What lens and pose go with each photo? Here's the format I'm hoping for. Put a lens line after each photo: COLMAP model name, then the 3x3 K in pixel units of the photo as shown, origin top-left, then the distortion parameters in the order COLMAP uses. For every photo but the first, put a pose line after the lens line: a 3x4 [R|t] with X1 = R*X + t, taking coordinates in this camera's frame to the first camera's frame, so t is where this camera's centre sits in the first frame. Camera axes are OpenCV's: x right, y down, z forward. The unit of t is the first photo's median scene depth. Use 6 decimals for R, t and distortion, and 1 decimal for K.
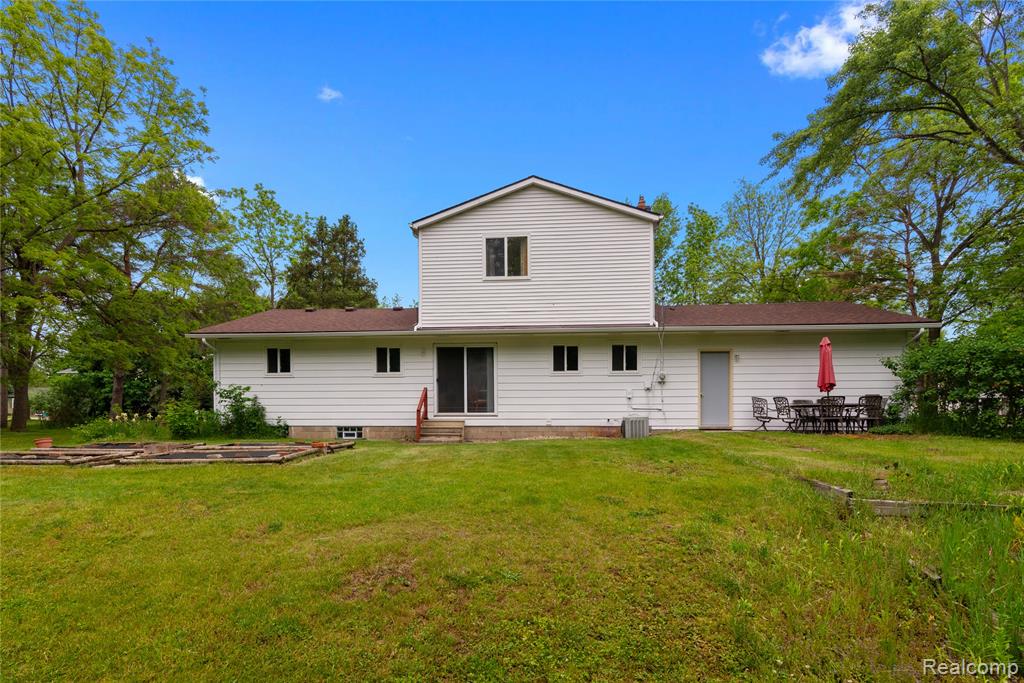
lens RADIAL K [[476.8, 0, 512.6], [0, 476.8, 406.1], [0, 0, 1]] dist [-0.000460, -0.000029]
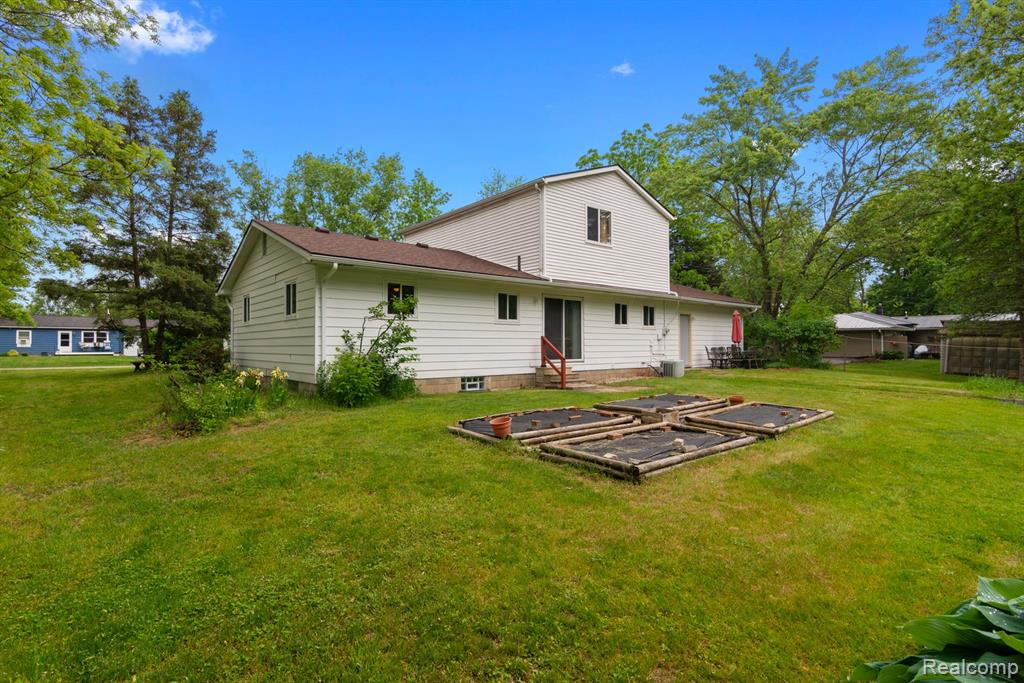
lens RADIAL K [[502.9, 0, 512.0], [0, 502.9, 341.5], [0, 0, 1]] dist [-0.002576, -0.000355]
pose [[0.709543, 0.007764, 0.704619, -1.002405], [0.005477, 0.999848, -0.016532, -0.008598], [-0.704641, 0.015590, 0.709393, 0.271966]]
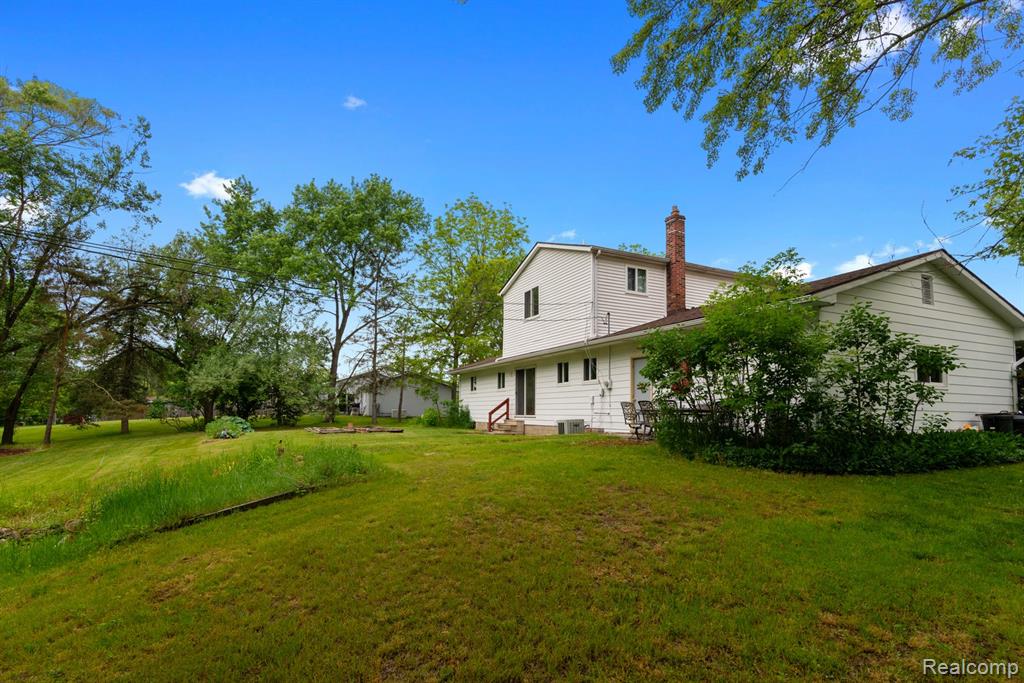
lens RADIAL K [[502.9, 0, 512.0], [0, 502.9, 341.5], [0, 0, 1]] dist [-0.002576, -0.000355]
pose [[0.522065, -0.111497, -0.845587, 1.165590], [-0.000485, 0.991379, -0.131021, -0.006113], [0.852906, 0.068812, 0.517510, 0.188793]]
